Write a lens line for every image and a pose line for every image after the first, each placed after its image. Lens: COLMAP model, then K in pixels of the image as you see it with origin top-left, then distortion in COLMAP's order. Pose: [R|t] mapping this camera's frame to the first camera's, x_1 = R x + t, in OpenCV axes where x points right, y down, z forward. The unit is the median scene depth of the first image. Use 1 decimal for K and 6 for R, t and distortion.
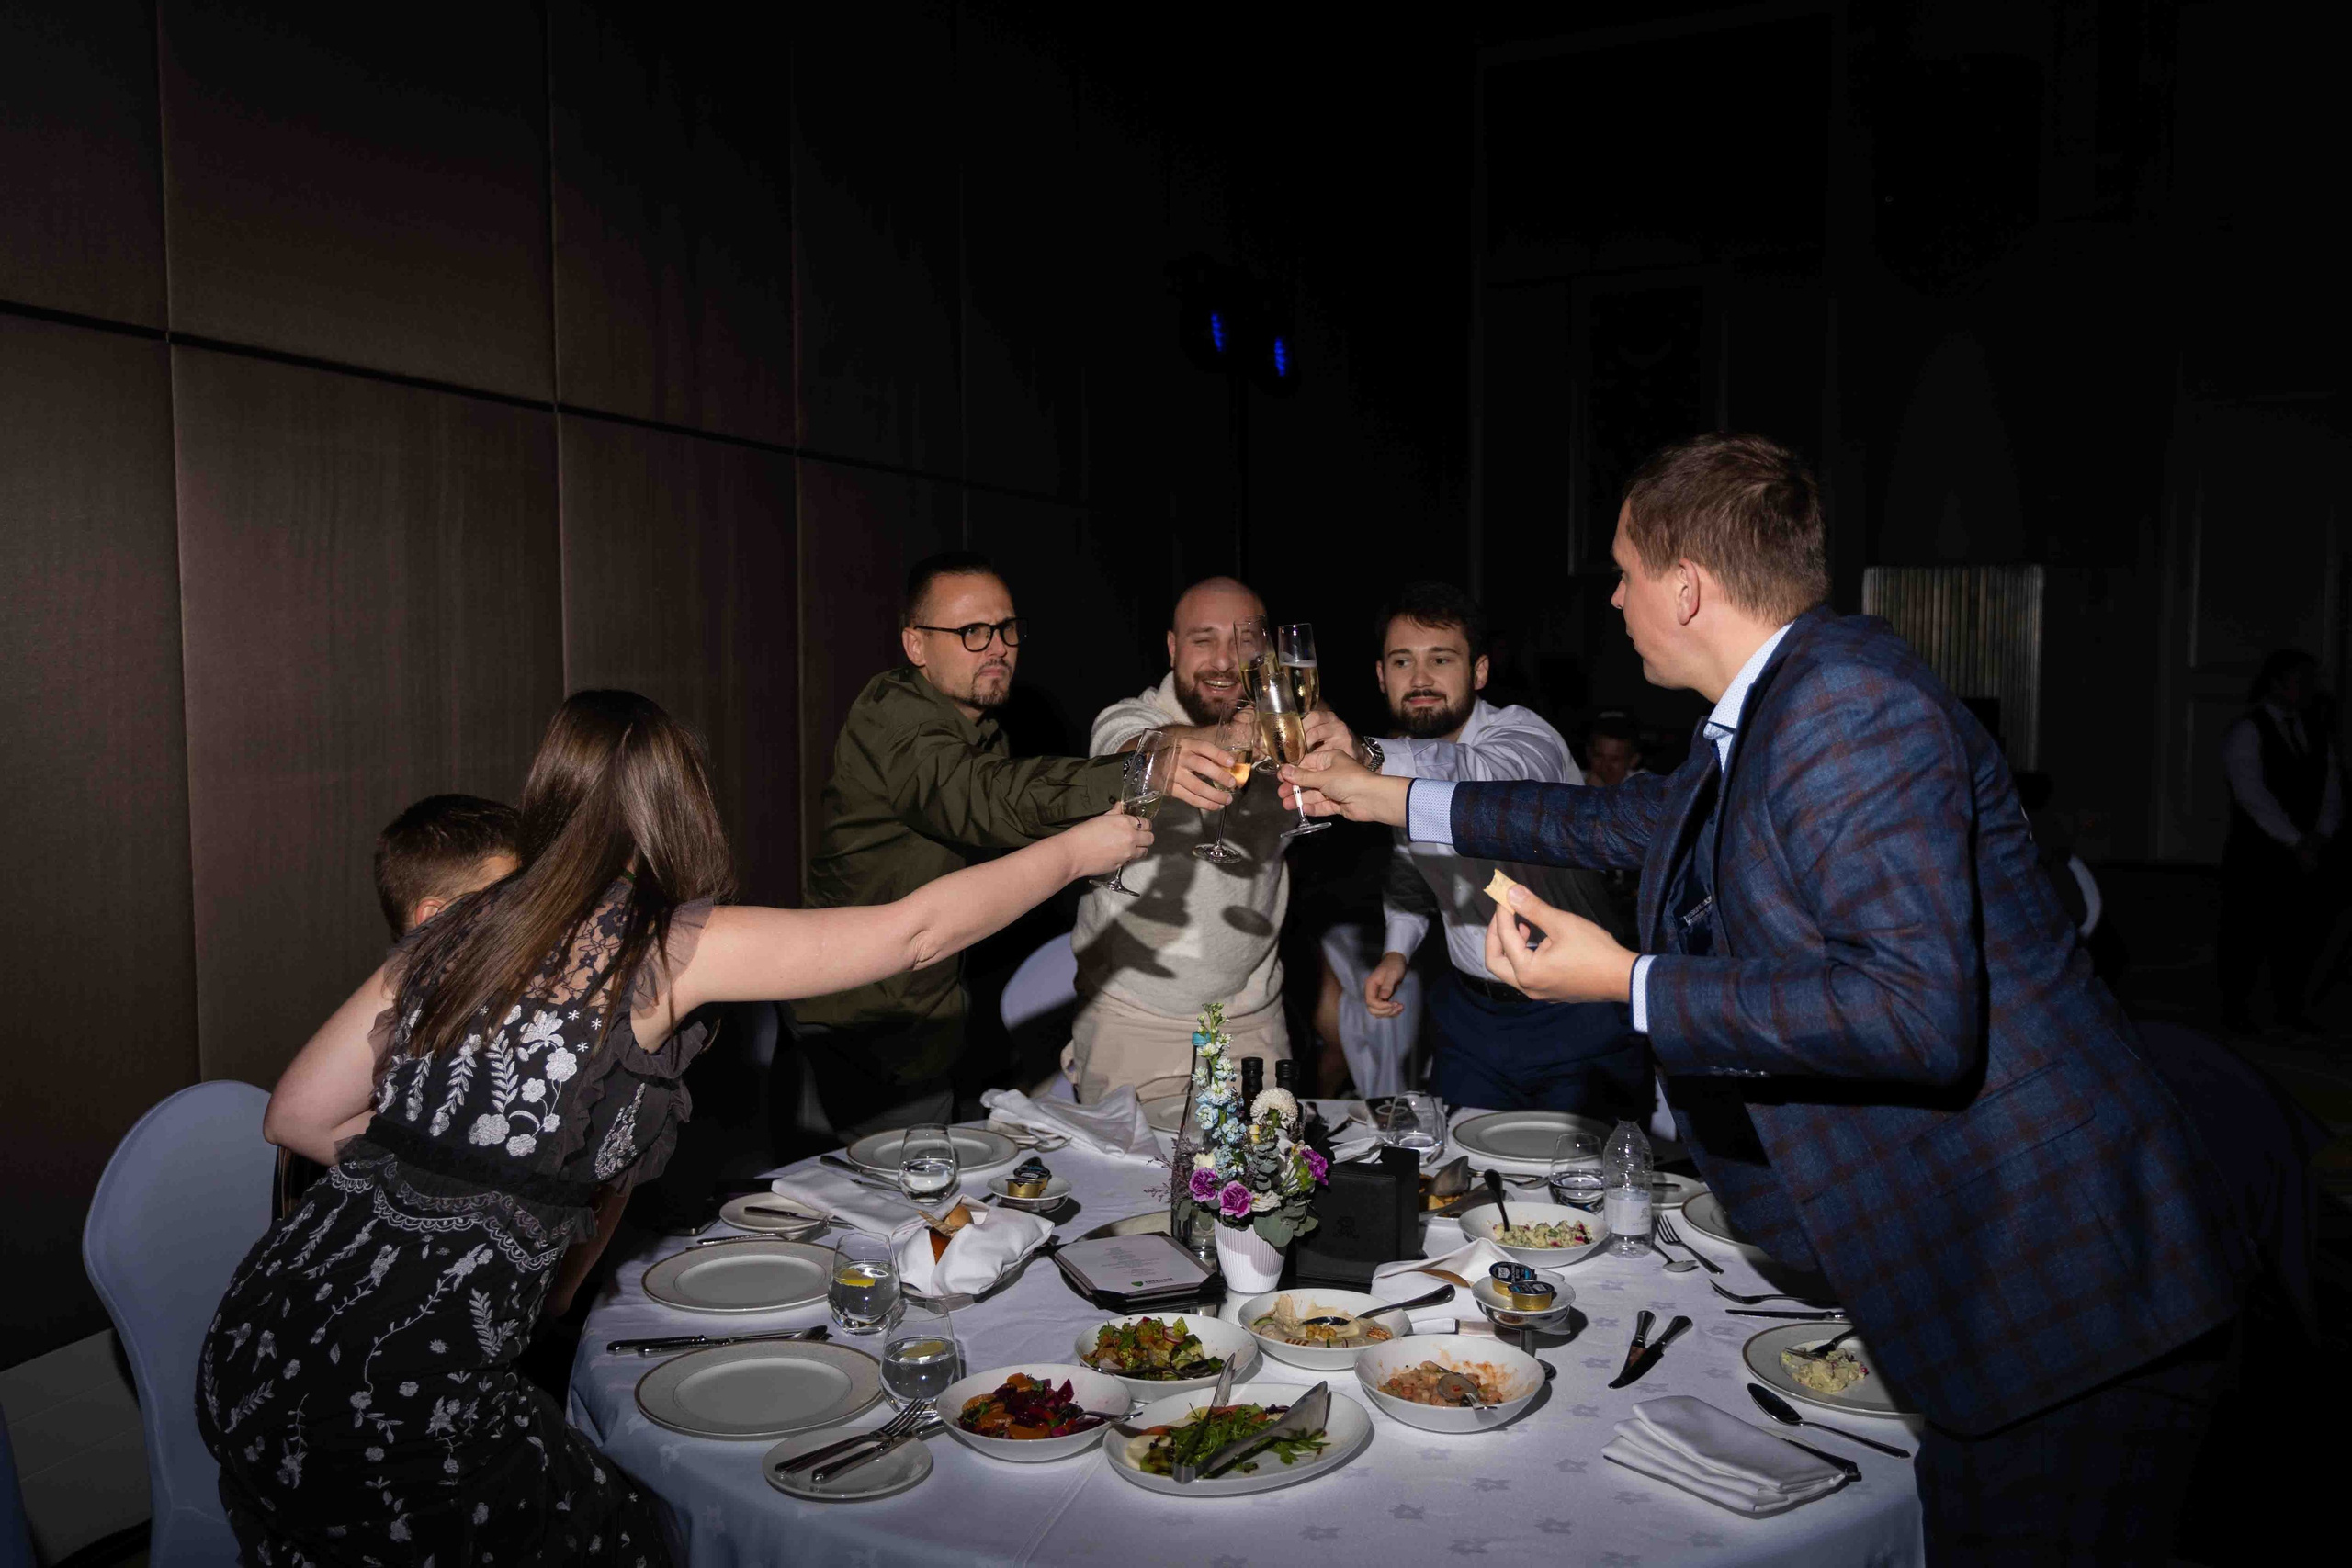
lens RADIAL K [[1902.6, 0, 1178.3], [0, 1902.6, 783.4], [0, 0, 1]] dist [-0.014087, -0.008356]
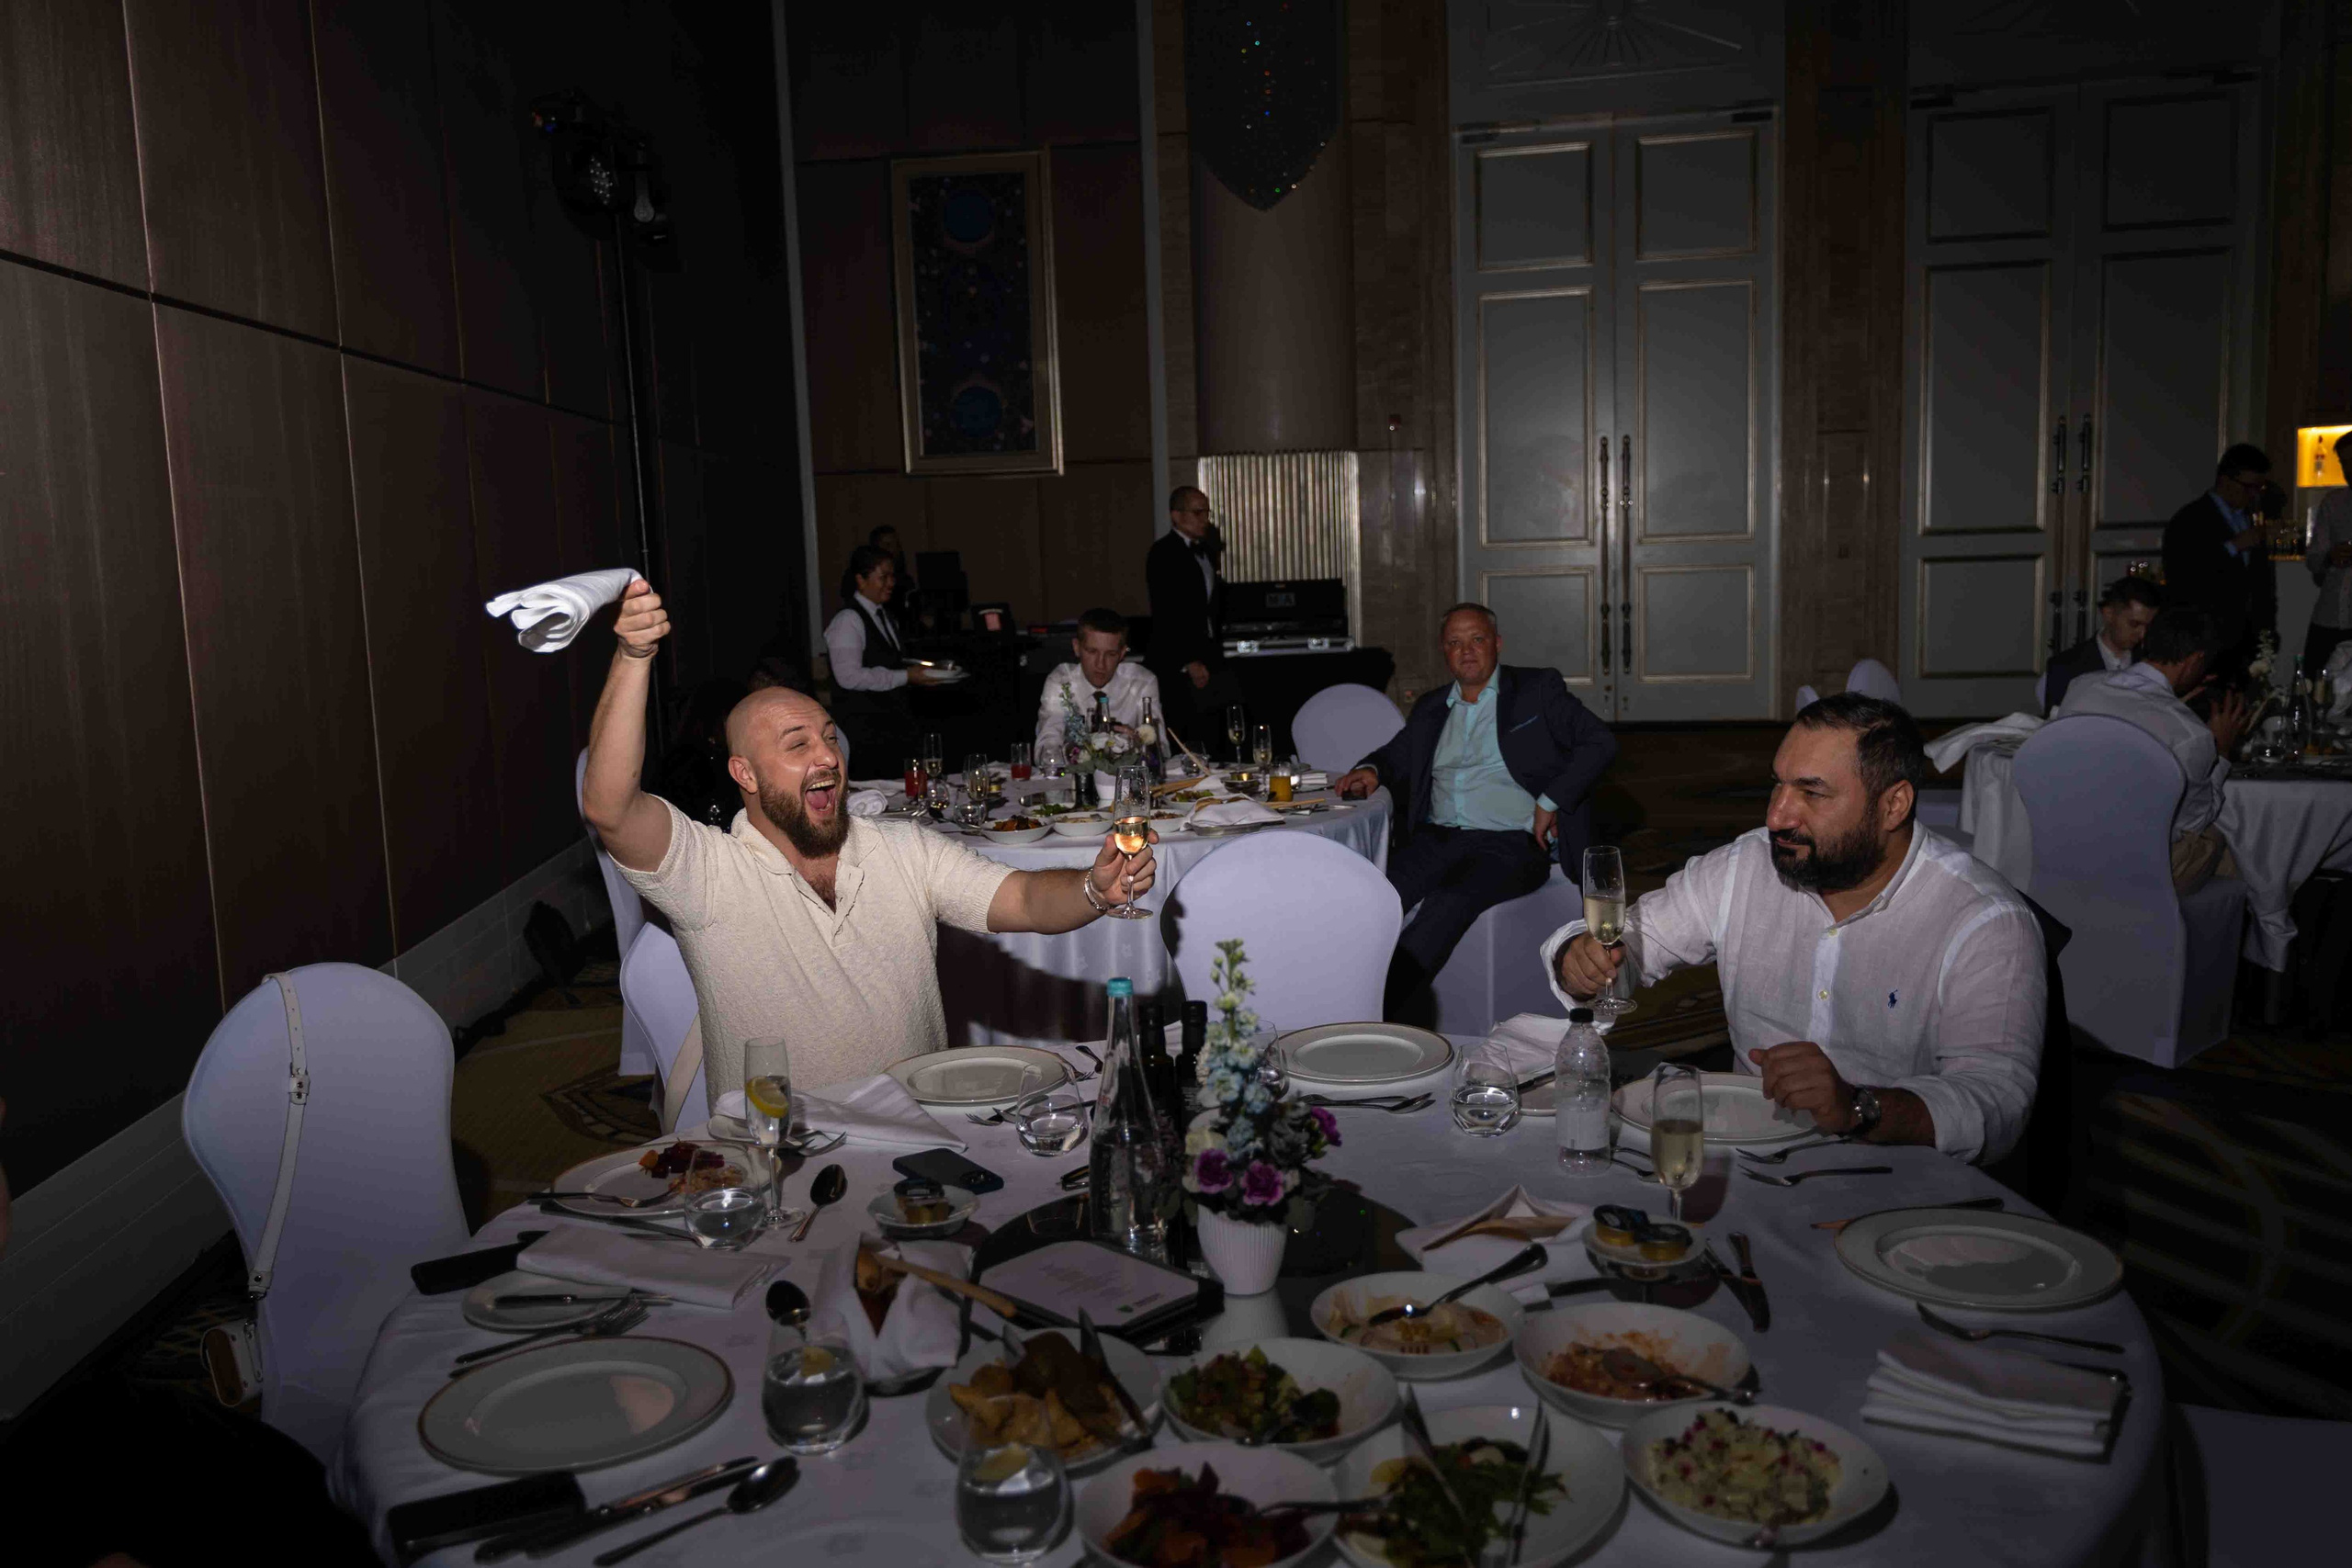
lens RADIAL K [[1902.6, 0, 1184.6], [0, 1902.6, 779.4], [0, 0, 1]] dist [-0.014087, -0.008356]
pose [[0.919003, -0.078761, 0.386303, -0.128653], [0.061950, 0.996518, 0.055798, 0.003114], [-0.389353, -0.027347, 0.920683, 0.130668]]
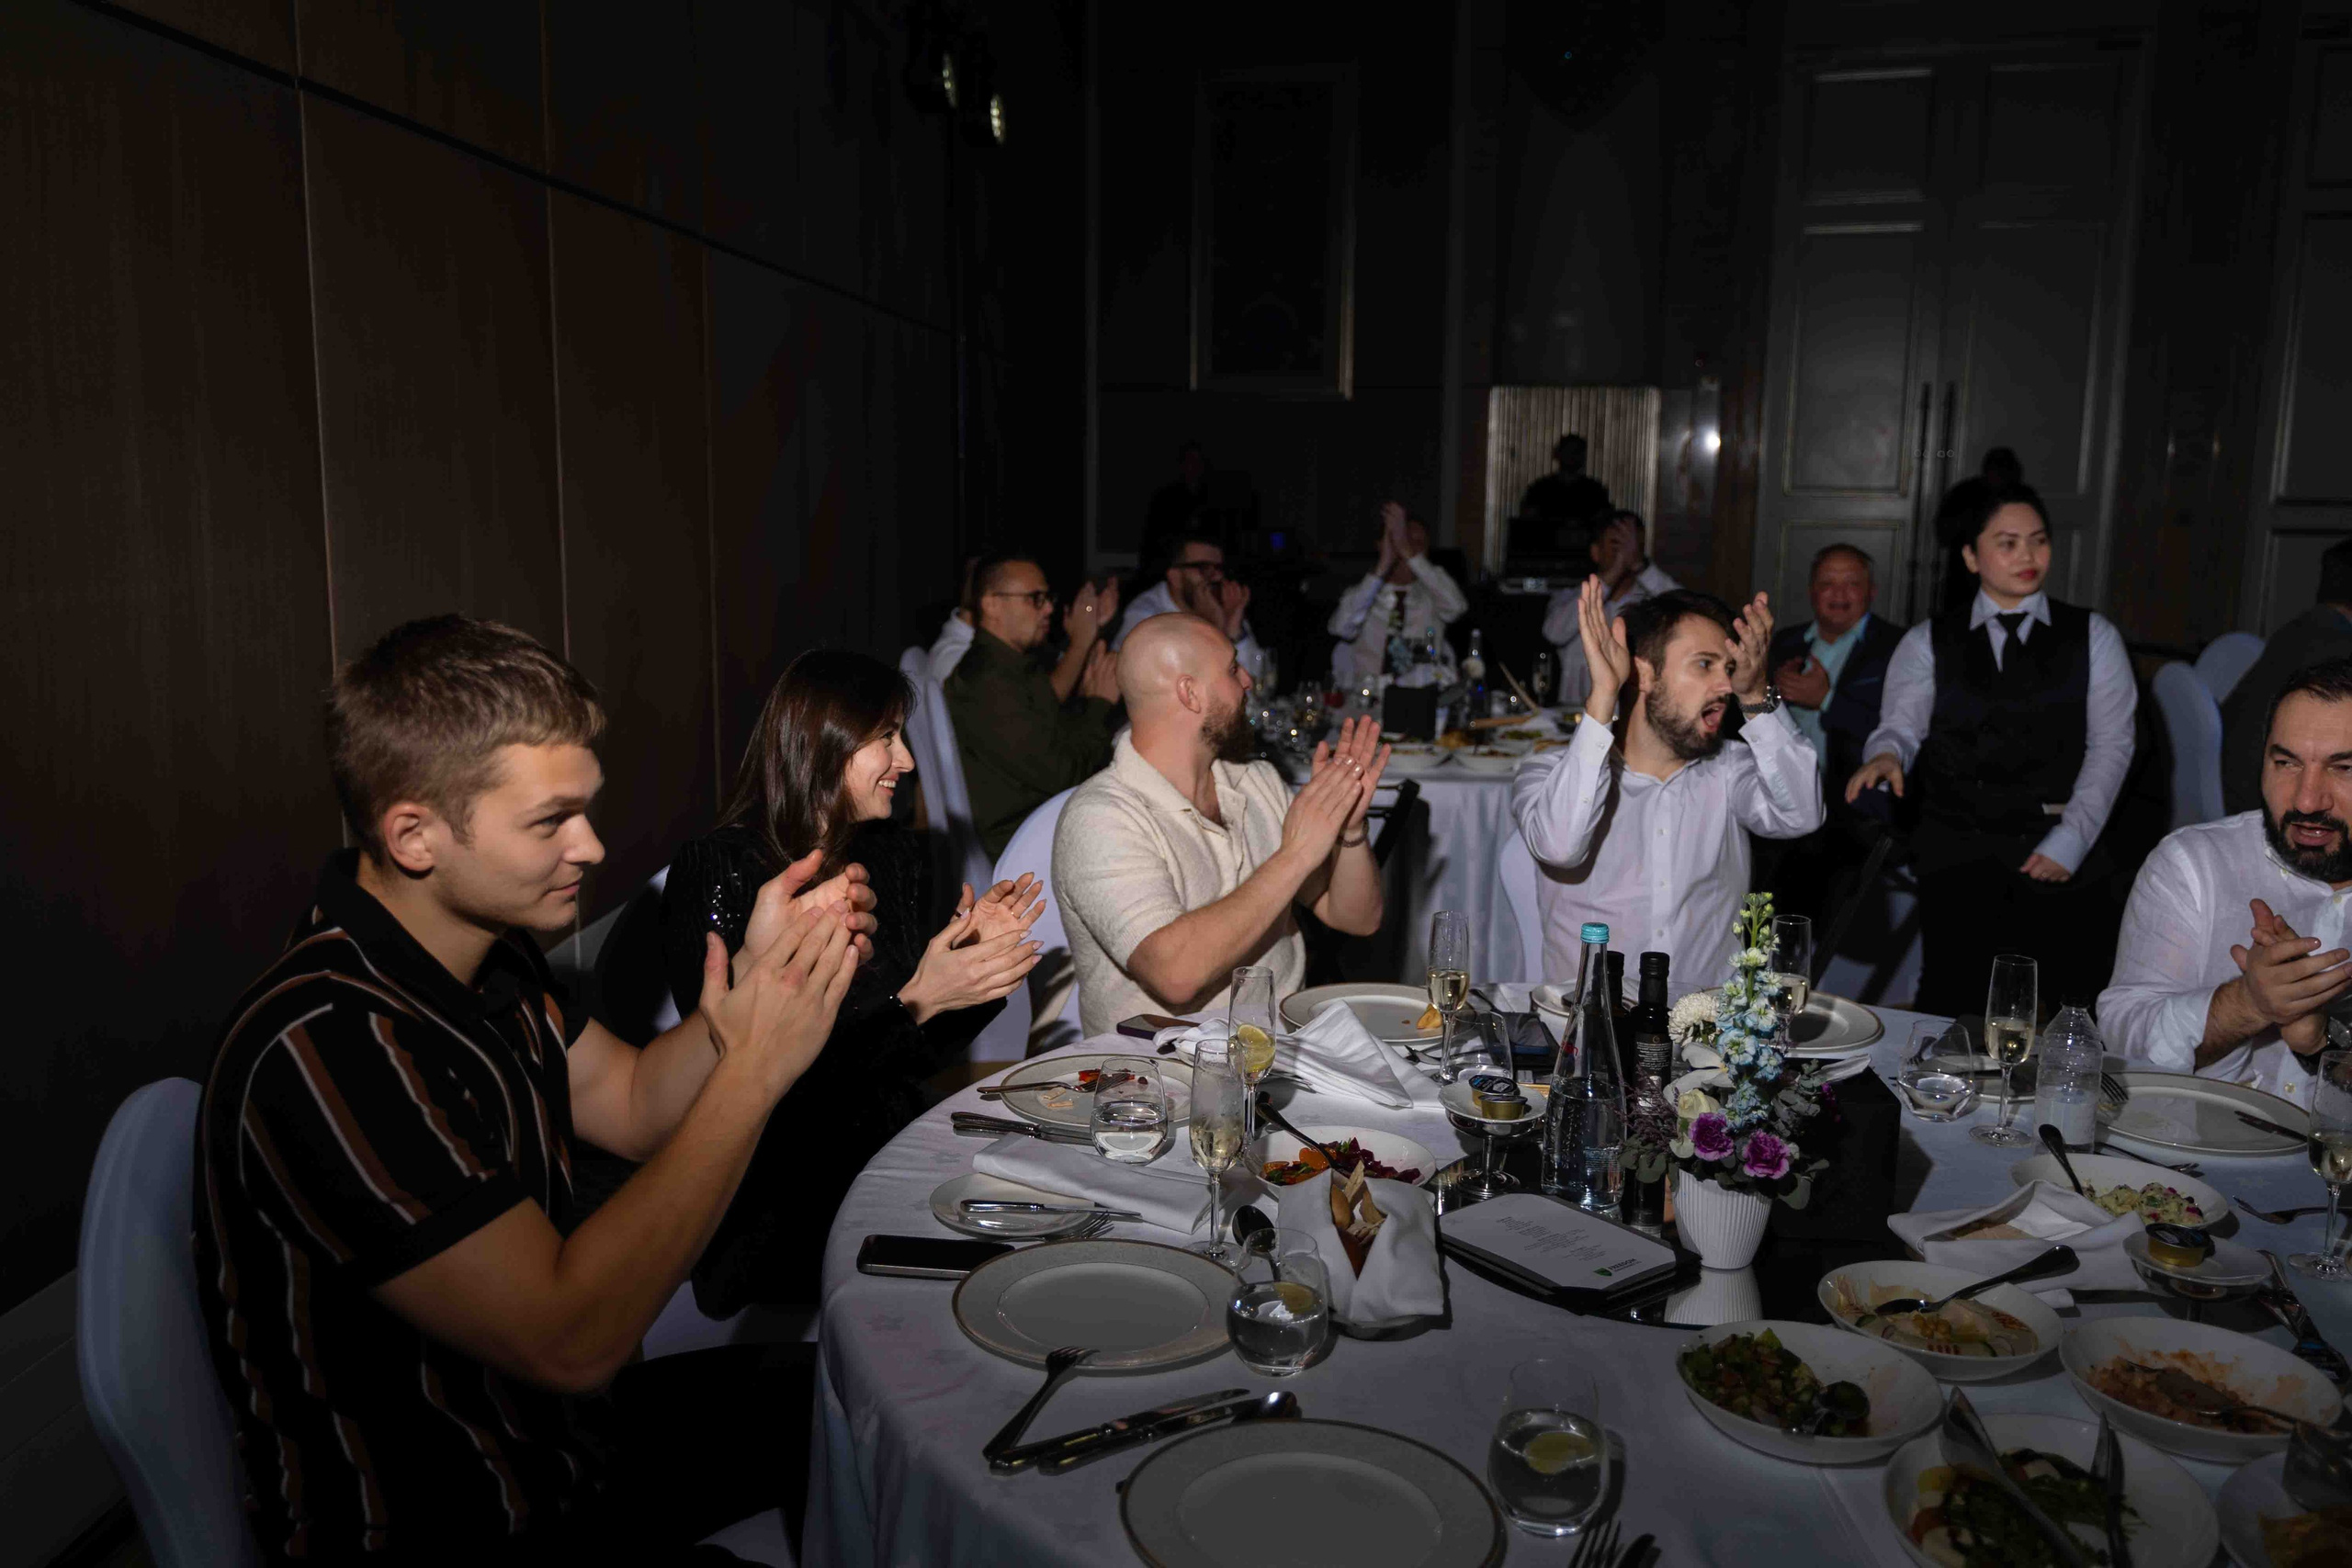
lens RADIAL K [[1888.9, 0, 1113.0], [0, 1888.9, 782.8], [0, 0, 1]] dist [-0.018761, -0.005180]
pose [[0.964583, -0.031095, 0.261939, -0.177842], [0.007481, 0.995853, 0.090673, 0.003453], [-0.263672, -0.085502, 0.960815, 0.168207]]
